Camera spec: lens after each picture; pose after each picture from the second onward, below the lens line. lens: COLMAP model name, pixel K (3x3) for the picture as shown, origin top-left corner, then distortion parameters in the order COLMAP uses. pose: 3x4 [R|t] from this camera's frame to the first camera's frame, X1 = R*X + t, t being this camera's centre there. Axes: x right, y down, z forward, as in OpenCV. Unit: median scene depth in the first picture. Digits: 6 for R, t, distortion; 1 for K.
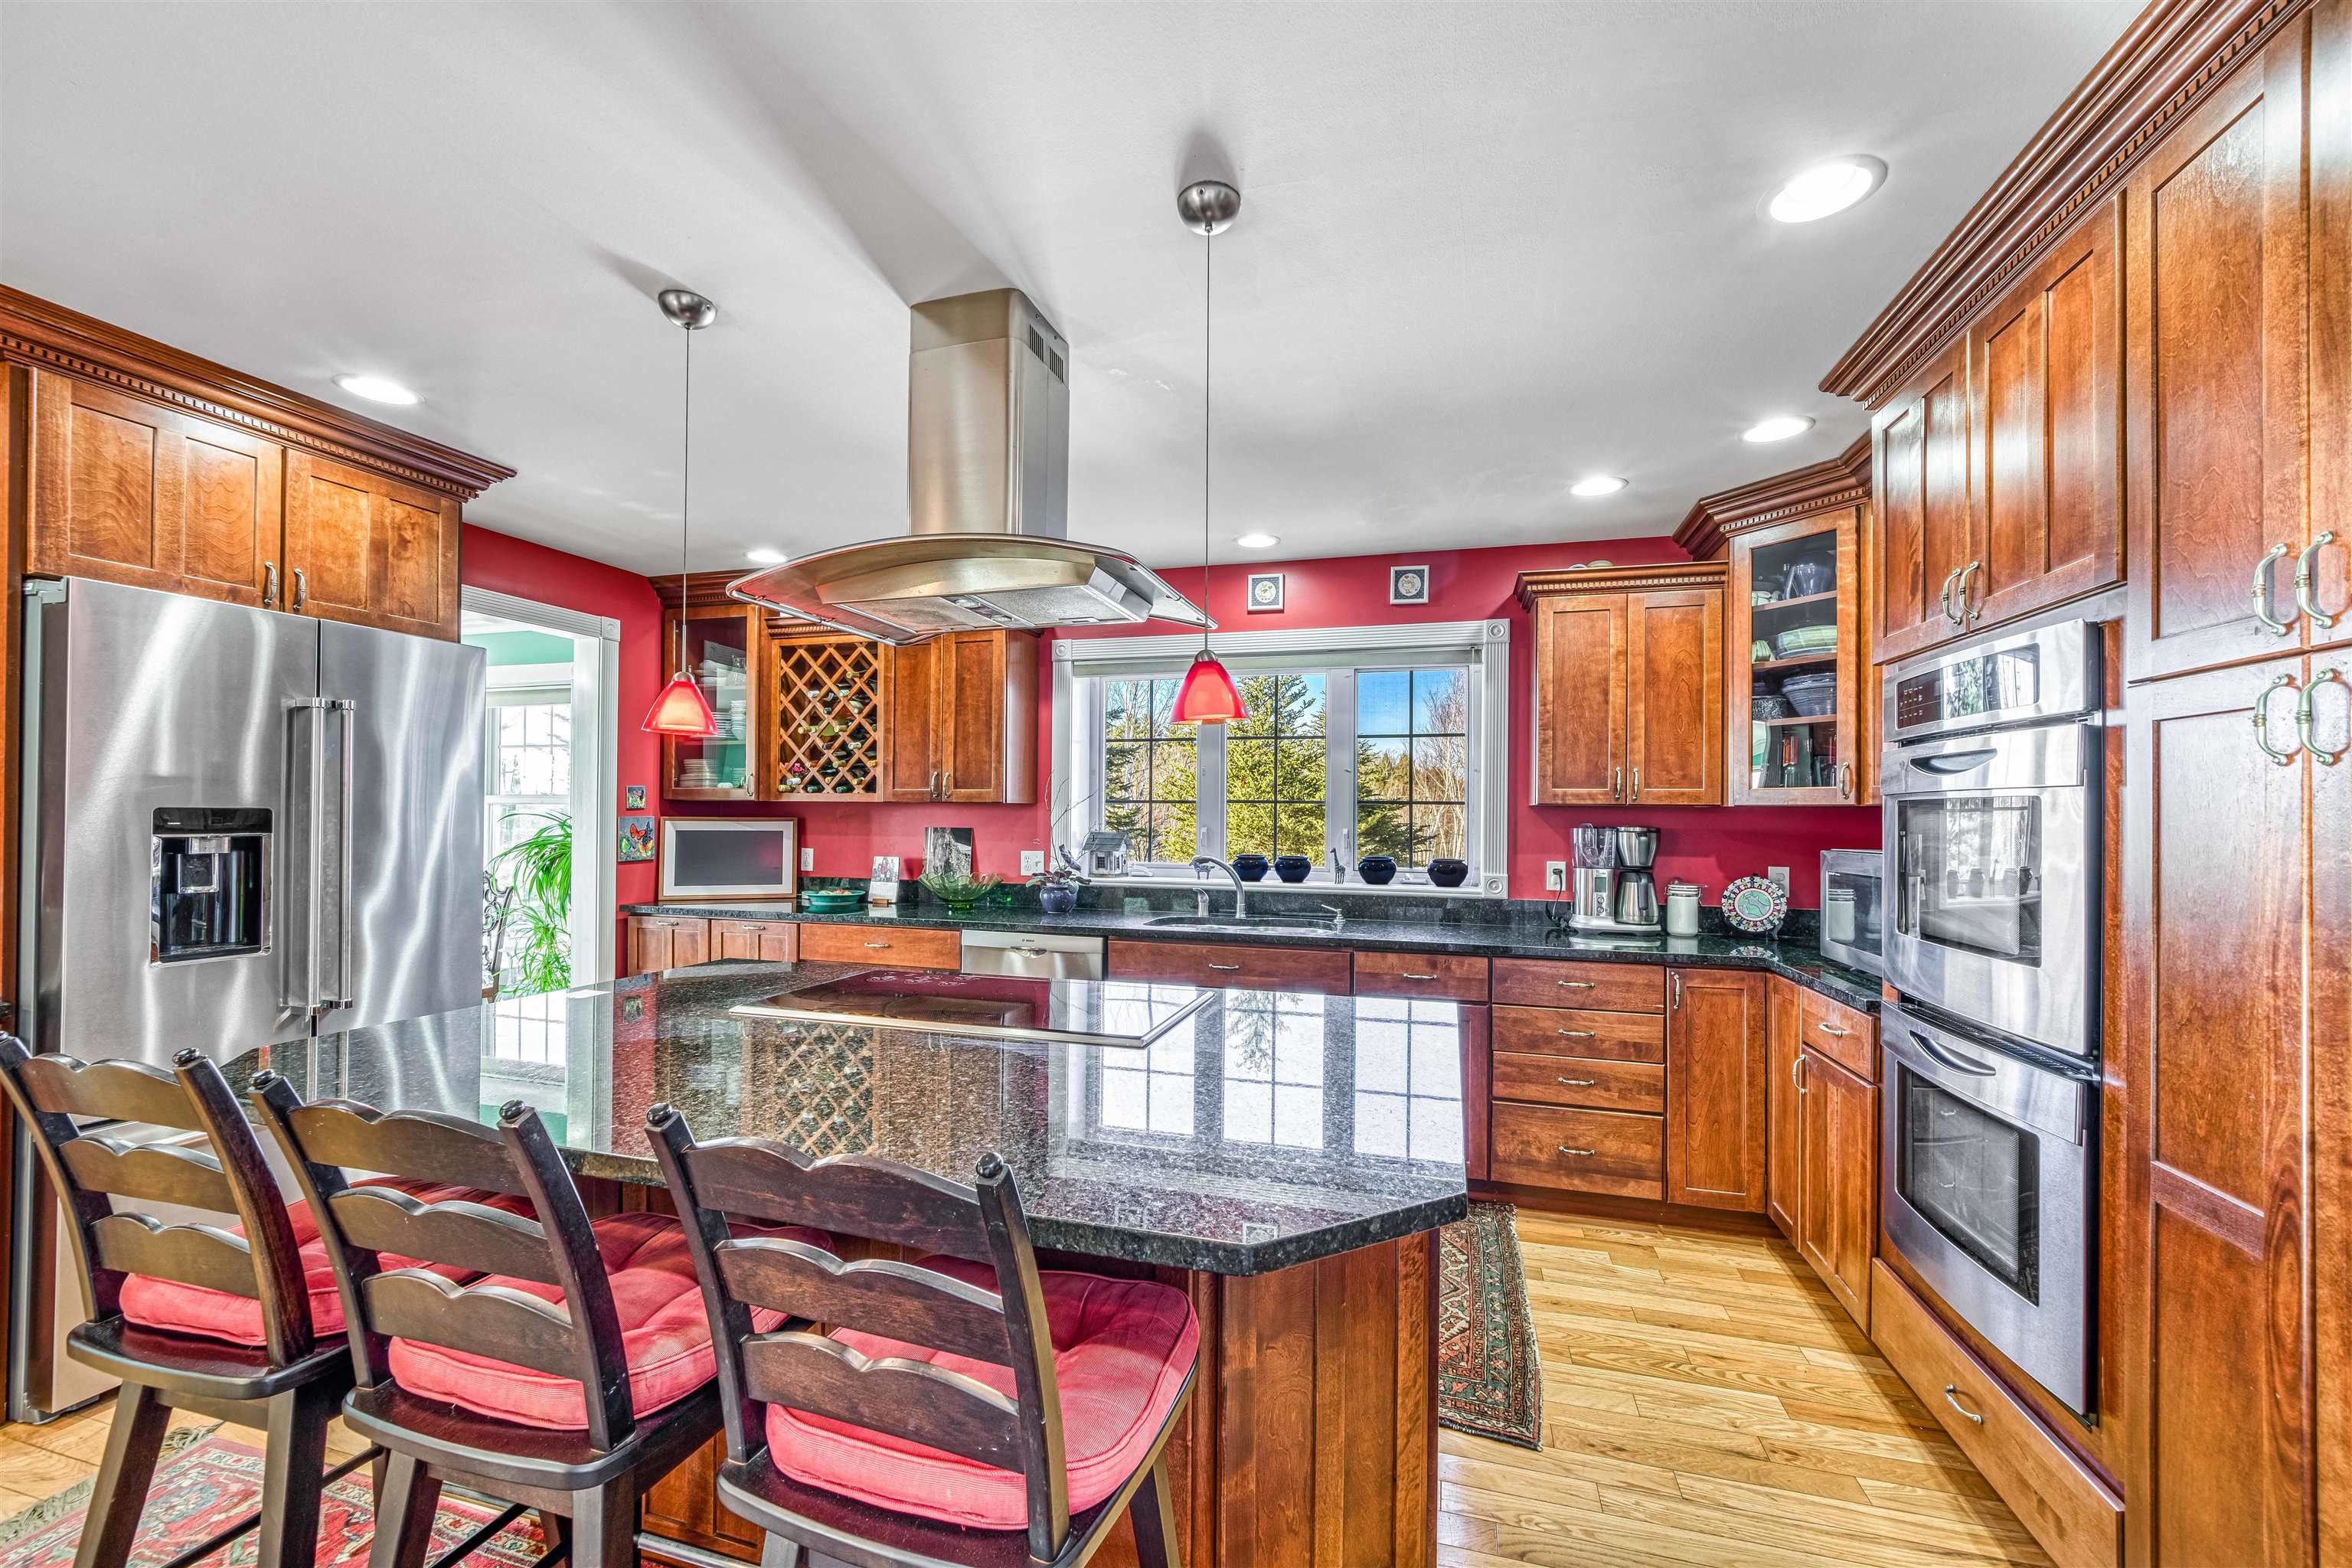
lens RADIAL K [[970.4, 0, 1183.5], [0, 970.4, 800.0], [0, 0, 1]] dist [0.002453, 0.000139]
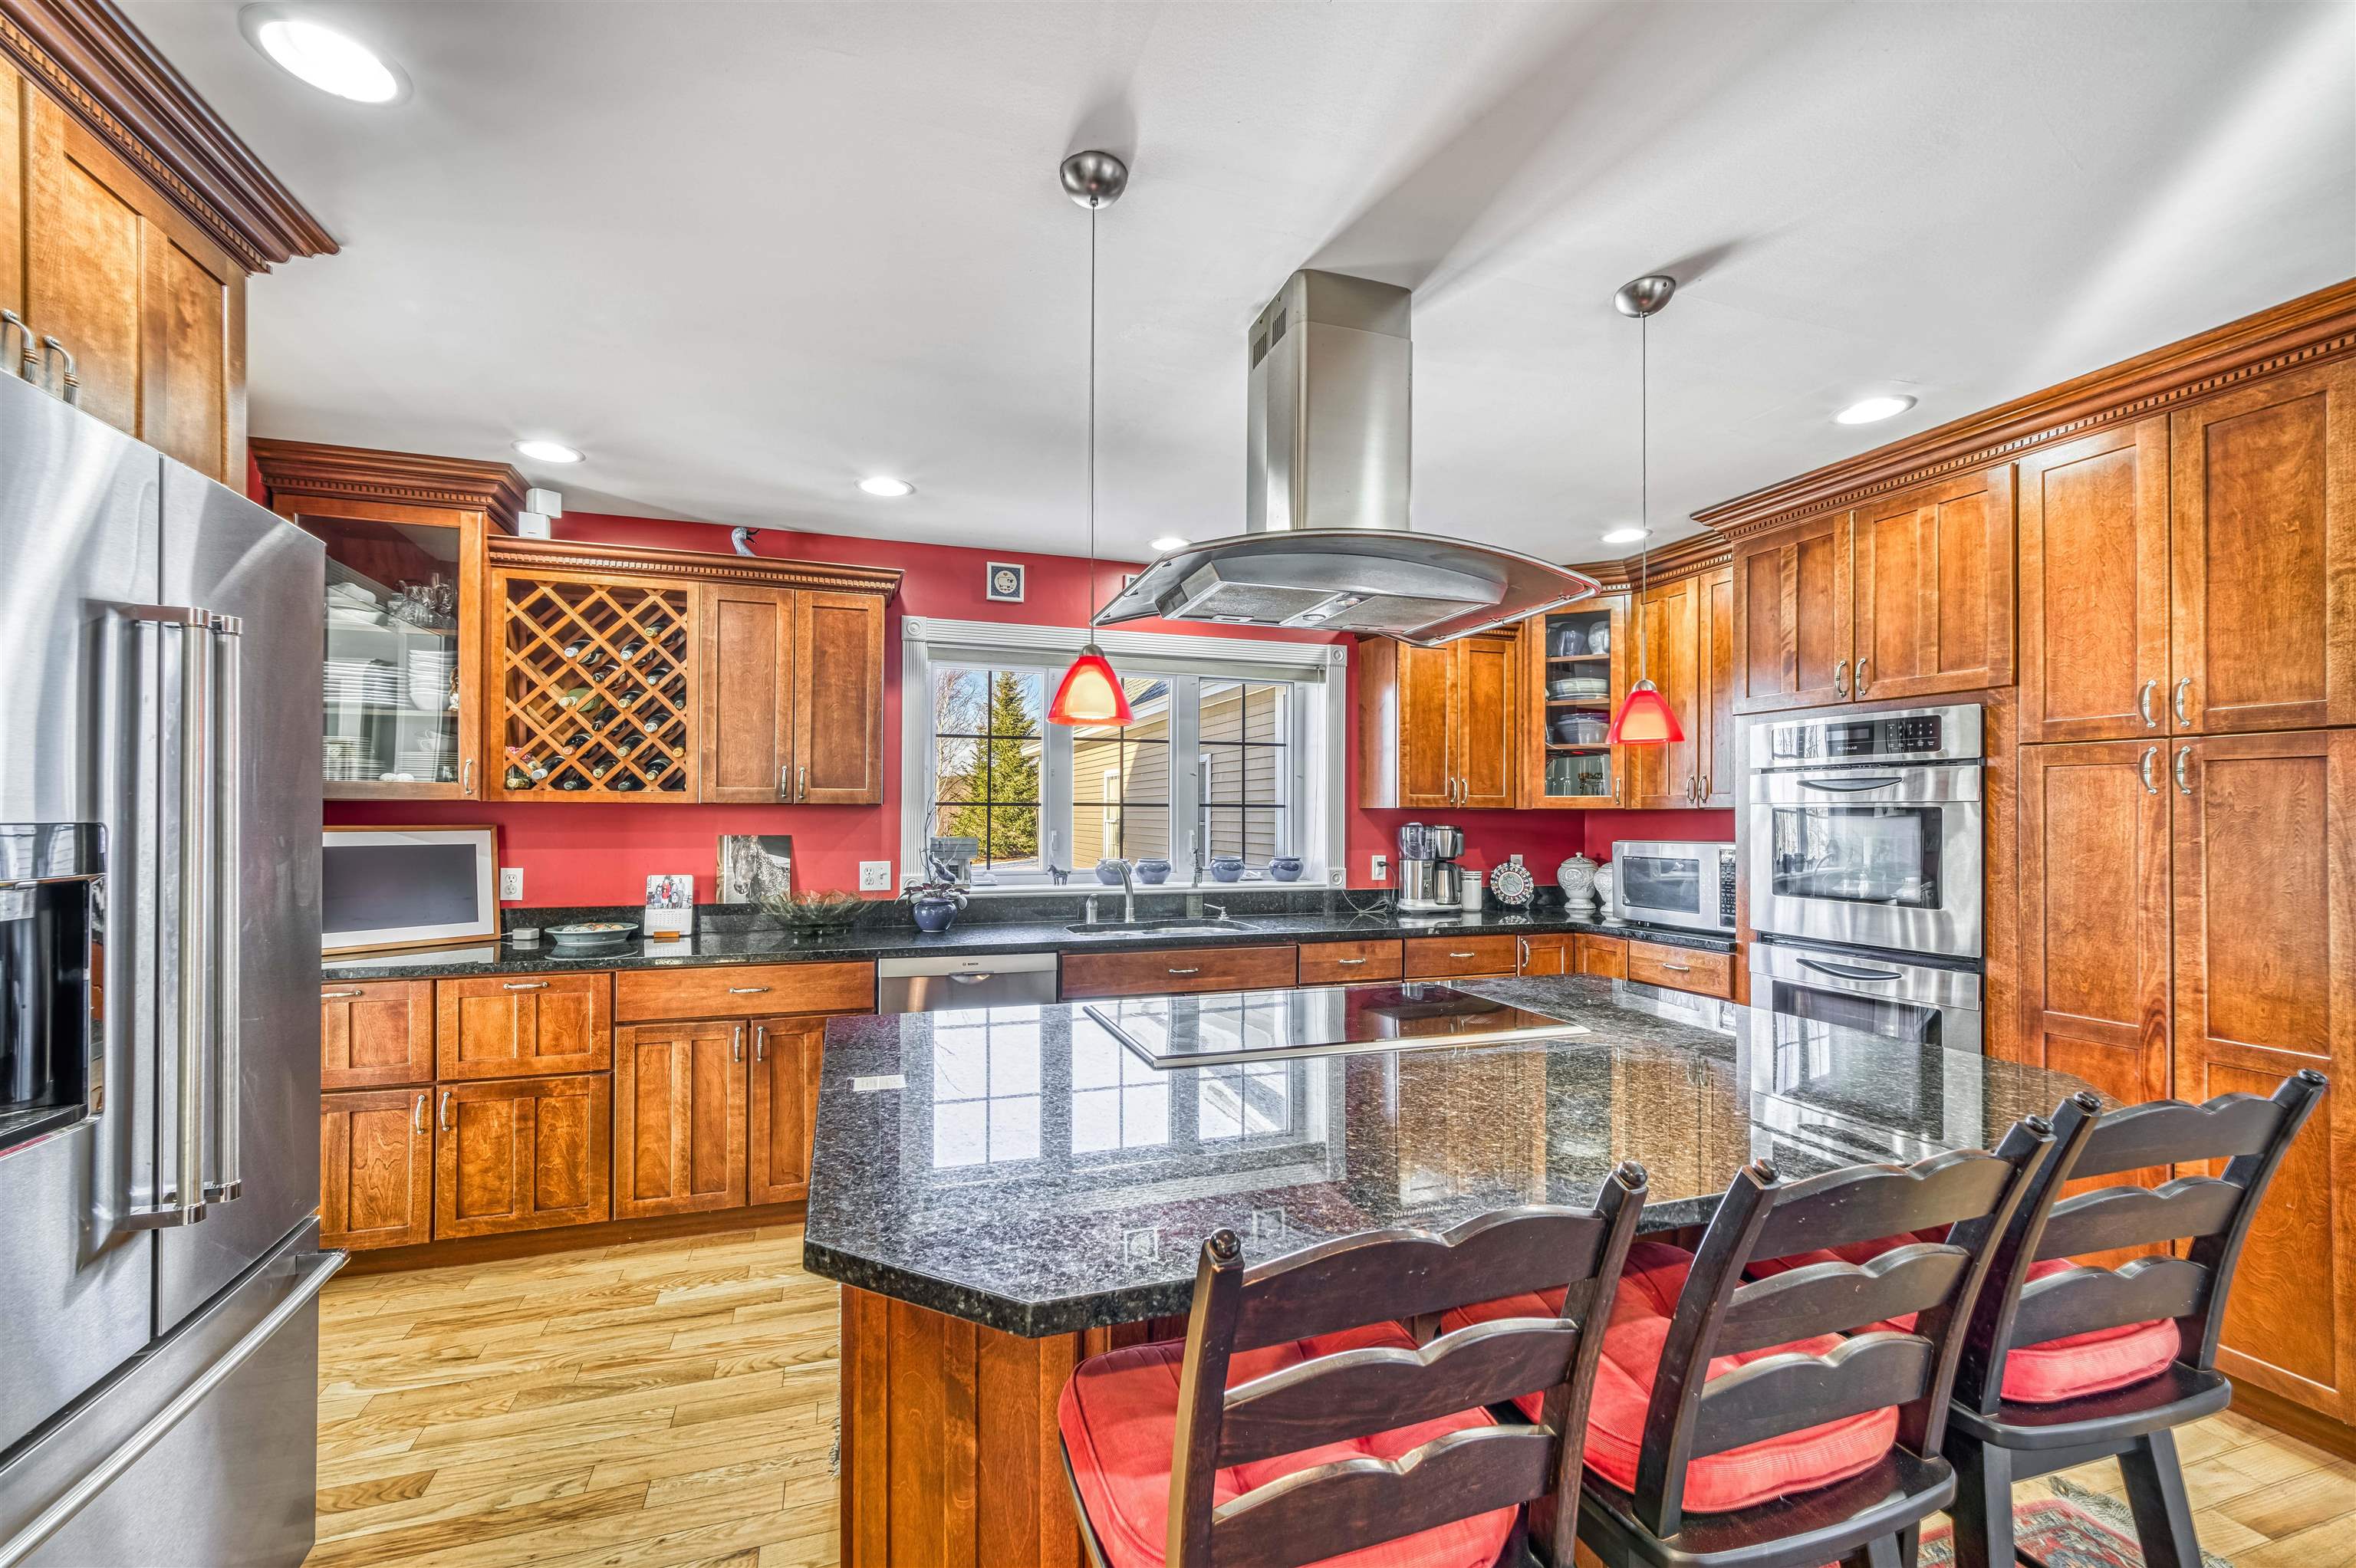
lens RADIAL K [[971.9, 0, 1236.1], [0, 971.9, 807.1], [0, 0, 1]] dist [0.002453, 0.000139]
pose [[0.810944, -0.000028, 0.585124, -0.438032], [-0.006035, 0.999946, 0.008413, -0.004379], [-0.585093, -0.010353, 0.810900, 0.143249]]
